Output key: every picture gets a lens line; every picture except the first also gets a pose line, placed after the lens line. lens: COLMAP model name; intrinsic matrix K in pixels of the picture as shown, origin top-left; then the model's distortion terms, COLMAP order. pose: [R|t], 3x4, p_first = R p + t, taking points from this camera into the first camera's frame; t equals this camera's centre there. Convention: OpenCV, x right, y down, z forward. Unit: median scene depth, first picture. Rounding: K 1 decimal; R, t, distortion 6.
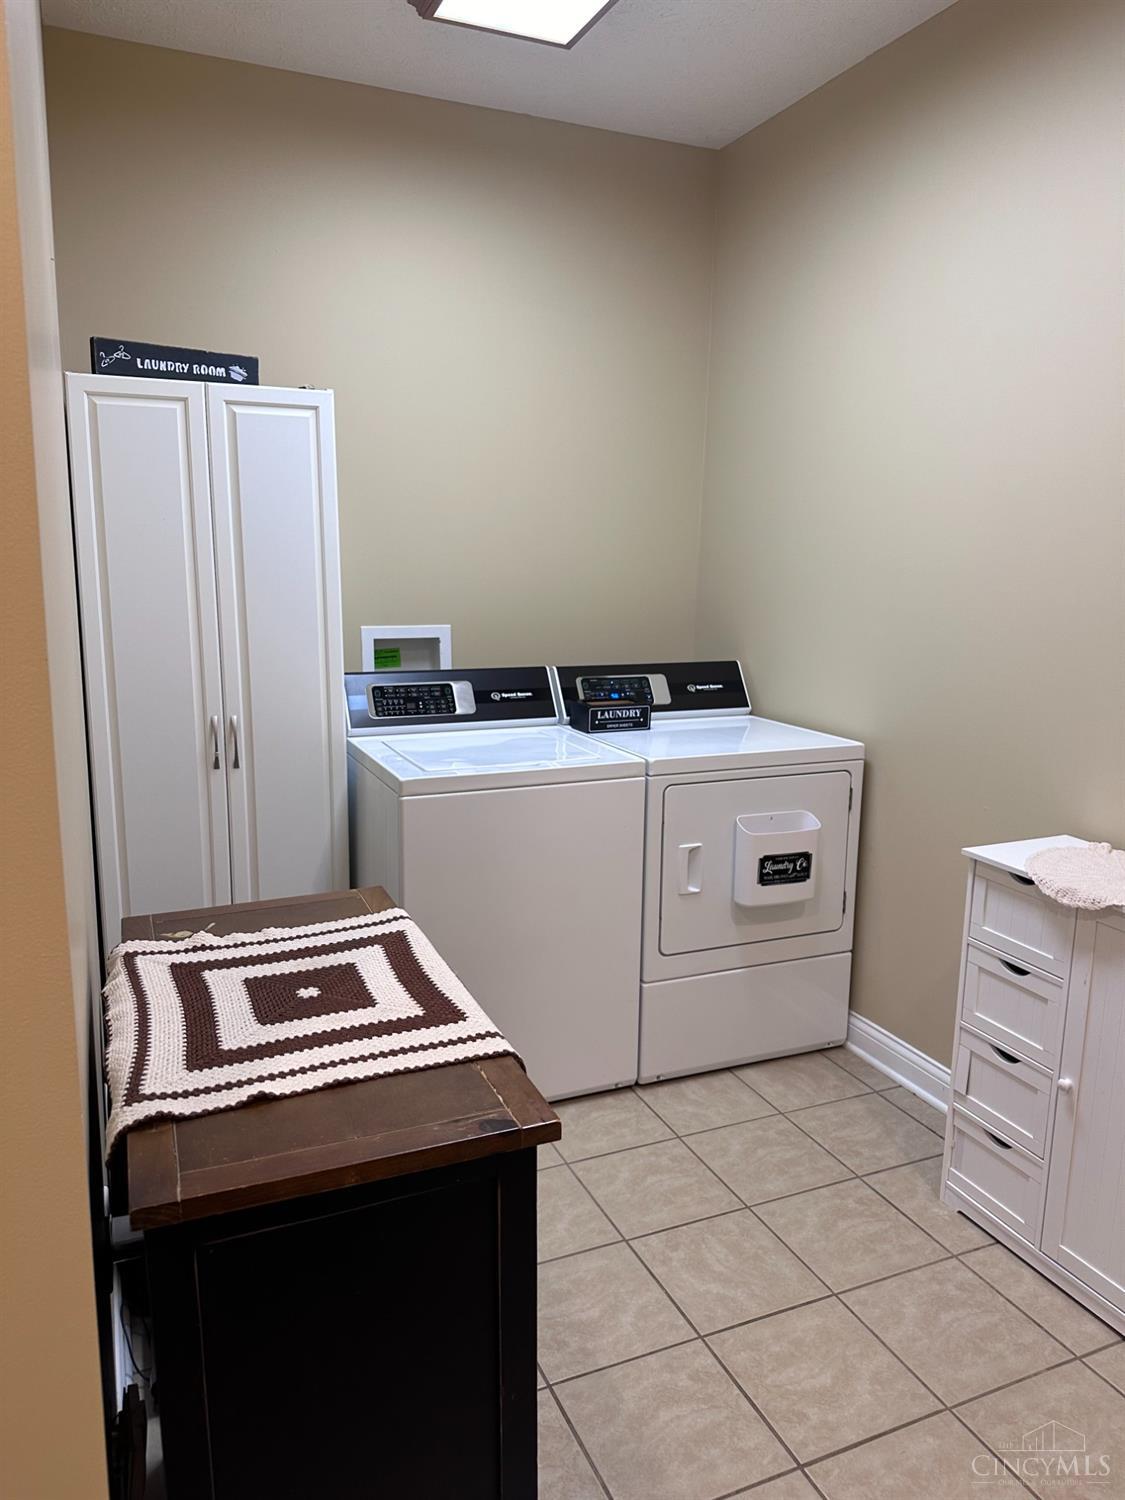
lens RADIAL K [[1058.1, 0, 553.3], [0, 1058.1, 748.4], [0, 0, 1]] dist [0.070360, -0.091856]
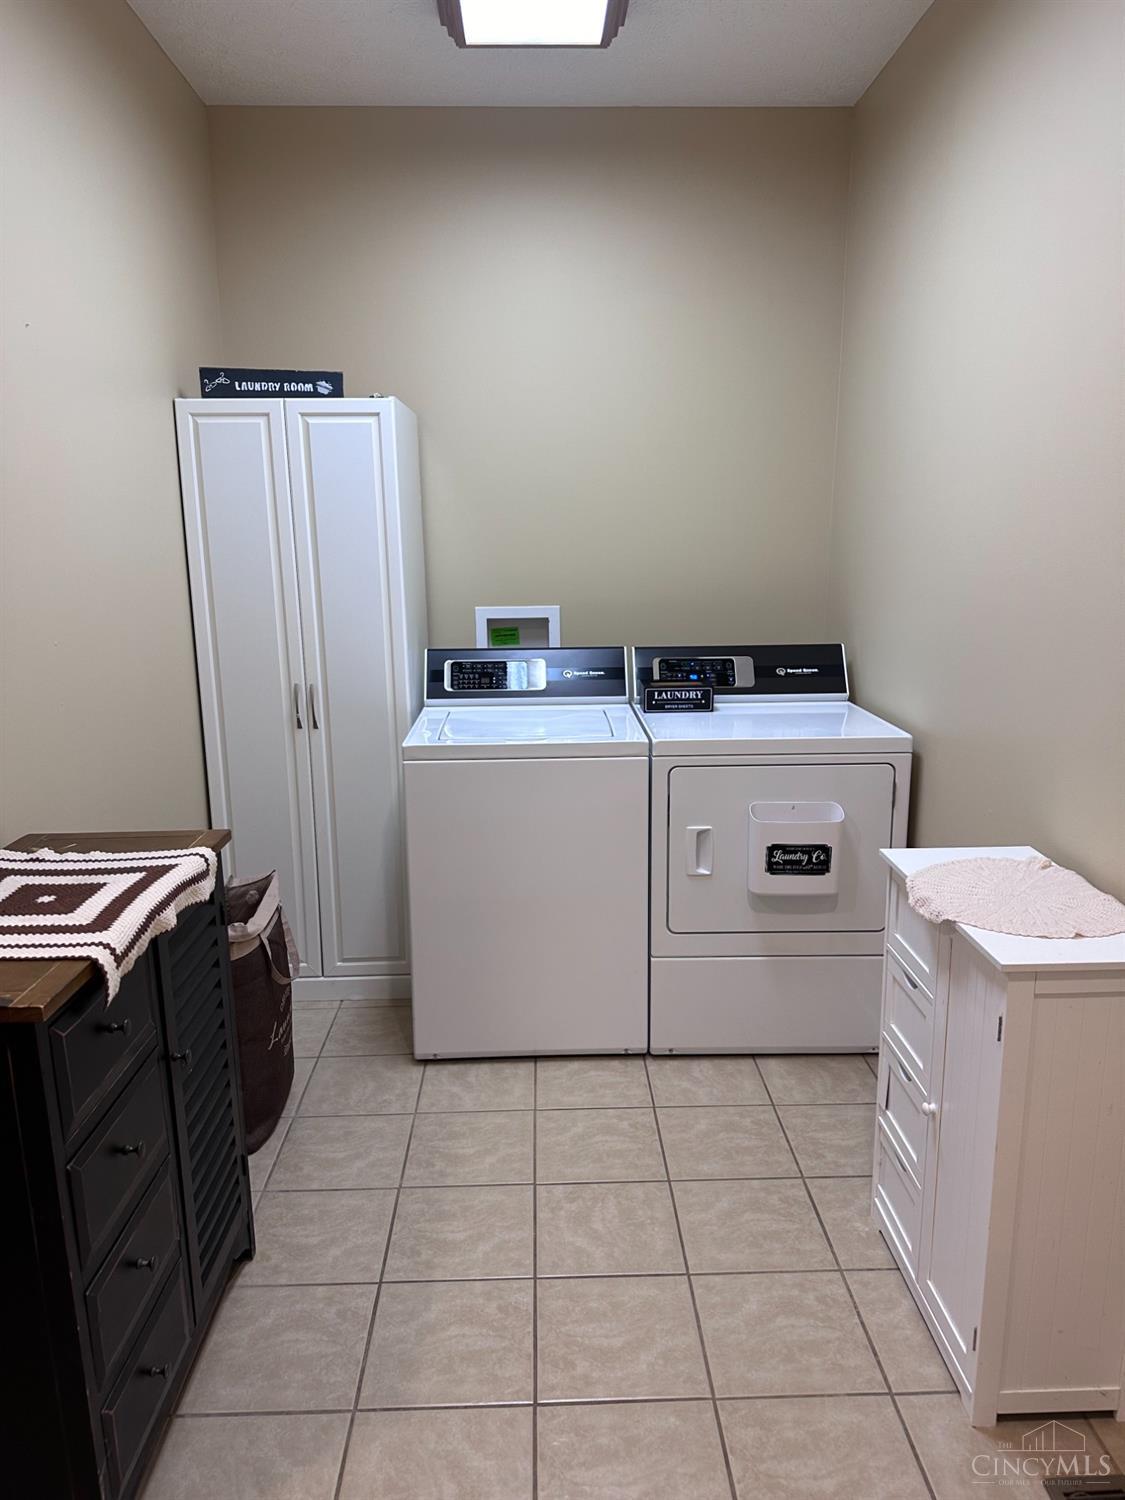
lens RADIAL K [[1051.4, 0, 562.5], [0, 1051.4, 750.0], [0, 0, 1]] dist [0.092687, -0.137729]
pose [[0.928049, 0.056394, -0.368163, 0.371224], [-0.046946, 0.998299, 0.034576, -0.010662], [0.369486, -0.014804, 0.929118, 0.020099]]
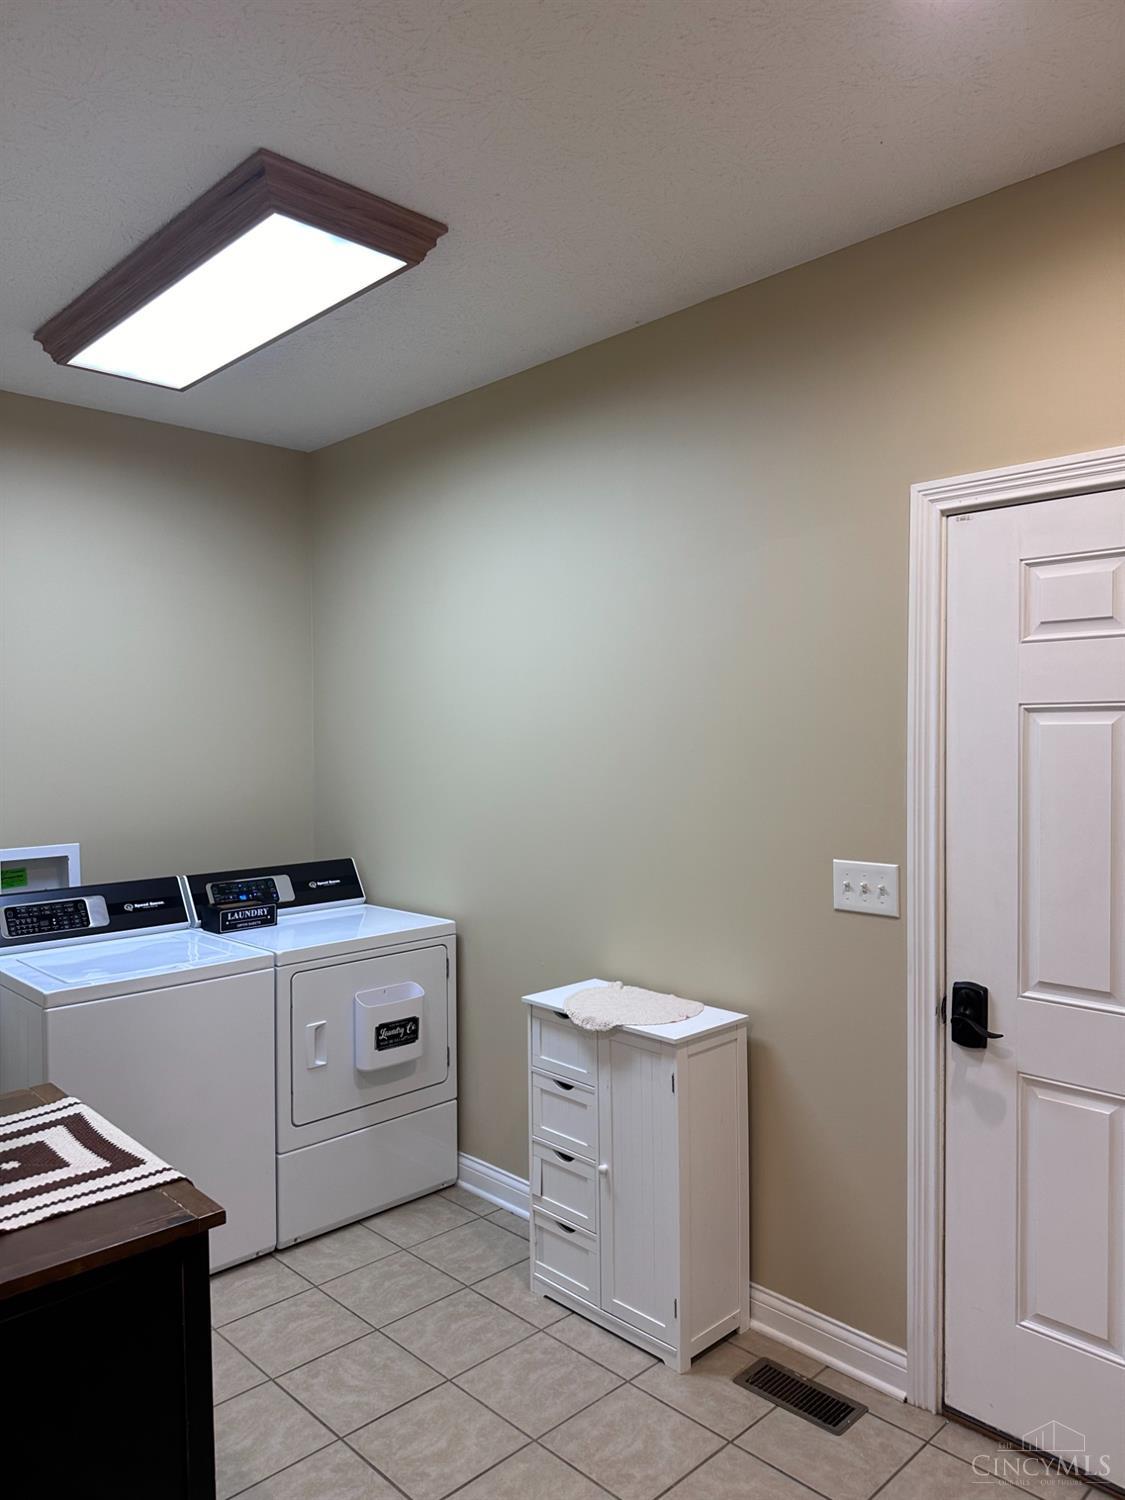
lens RADIAL K [[1051.4, 0, 562.5], [0, 1051.4, 750.0], [0, 0, 1]] dist [0.092687, -0.137729]
pose [[0.935189, -0.026453, 0.353160, -0.022070], [0.084838, 0.984904, -0.150884, -0.005813], [-0.343838, 0.171066, 0.923316, -0.227059]]
